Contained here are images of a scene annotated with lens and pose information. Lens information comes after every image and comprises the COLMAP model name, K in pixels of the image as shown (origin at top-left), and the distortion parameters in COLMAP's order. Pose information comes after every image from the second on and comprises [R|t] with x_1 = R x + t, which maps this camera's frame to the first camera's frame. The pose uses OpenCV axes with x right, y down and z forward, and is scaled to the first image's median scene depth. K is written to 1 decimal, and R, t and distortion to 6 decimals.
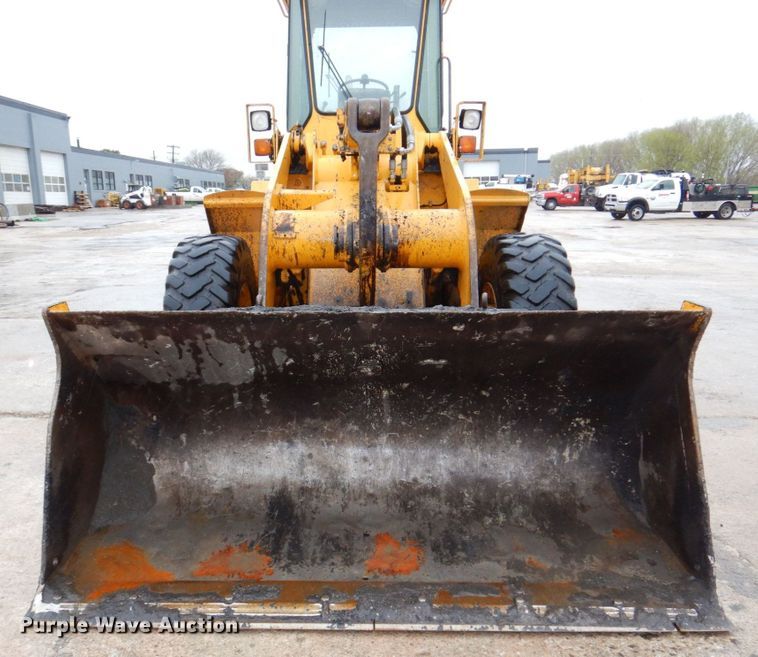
lens RADIAL K [[720.6, 0, 334.3], [0, 720.6, 382.1], [0, 0, 1]] dist [0.024466, -0.006864]
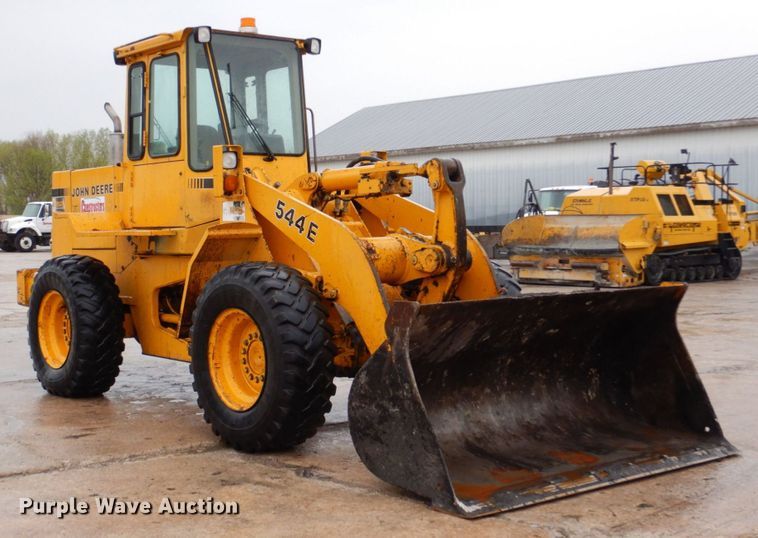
lens RADIAL K [[1118.4, 0, 312.6], [0, 1118.4, 267.5], [0, 0, 1]] dist [-0.010164, 0.024295]
pose [[0.772744, -0.029542, 0.634030, -1.554539], [0.167375, 0.973044, -0.158656, 0.115937], [-0.612252, 0.228721, 0.756858, -0.440369]]
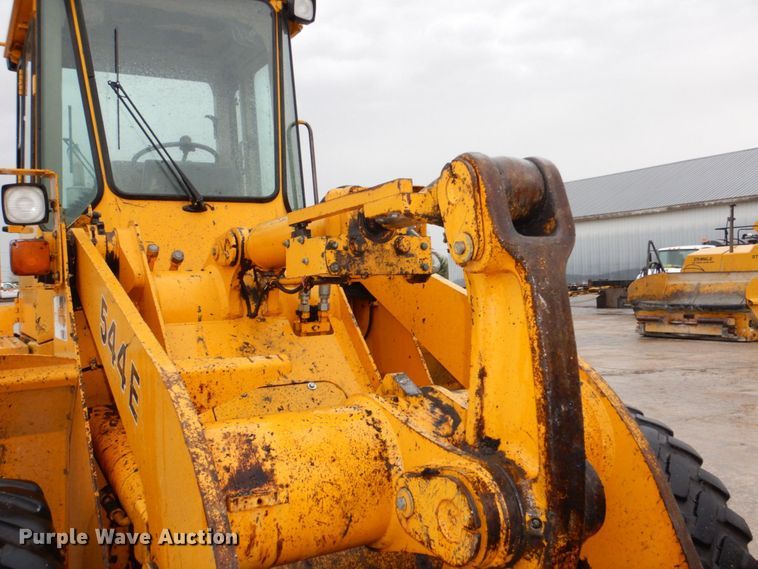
lens RADIAL K [[760.5, 0, 379.0], [0, 760.5, 284.5], [0, 0, 1]] dist [0.004914, 0.002743]
pose [[0.853412, -0.026211, 0.520577, -0.241490], [0.158401, 0.964542, -0.211112, -0.246841], [-0.496585, 0.262626, 0.827304, 0.708651]]
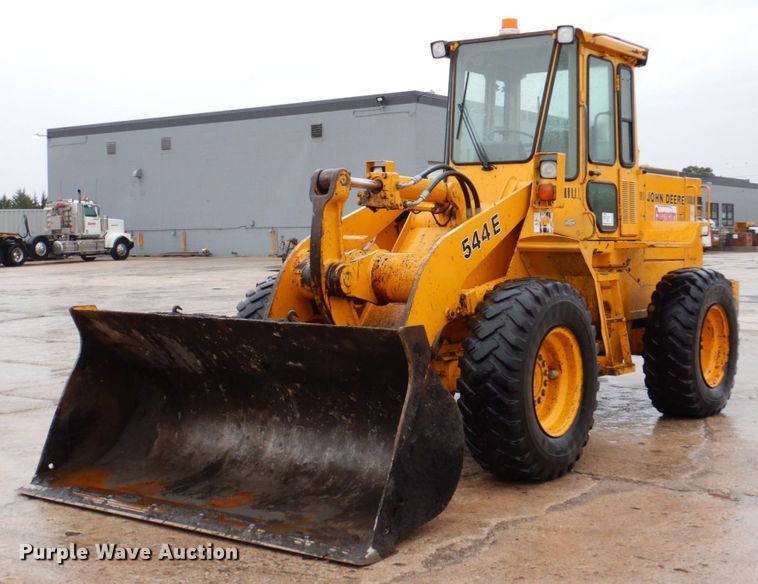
lens RADIAL K [[1130.0, 0, 379.0], [0, 1130.0, 292.0], [0, 0, 1]] dist [-0.014382, -0.000532]
pose [[0.830023, 0.037645, -0.556457, 1.277486], [-0.146554, 0.977380, -0.152482, 0.122243], [0.538129, 0.208115, 0.816765, -0.574899]]
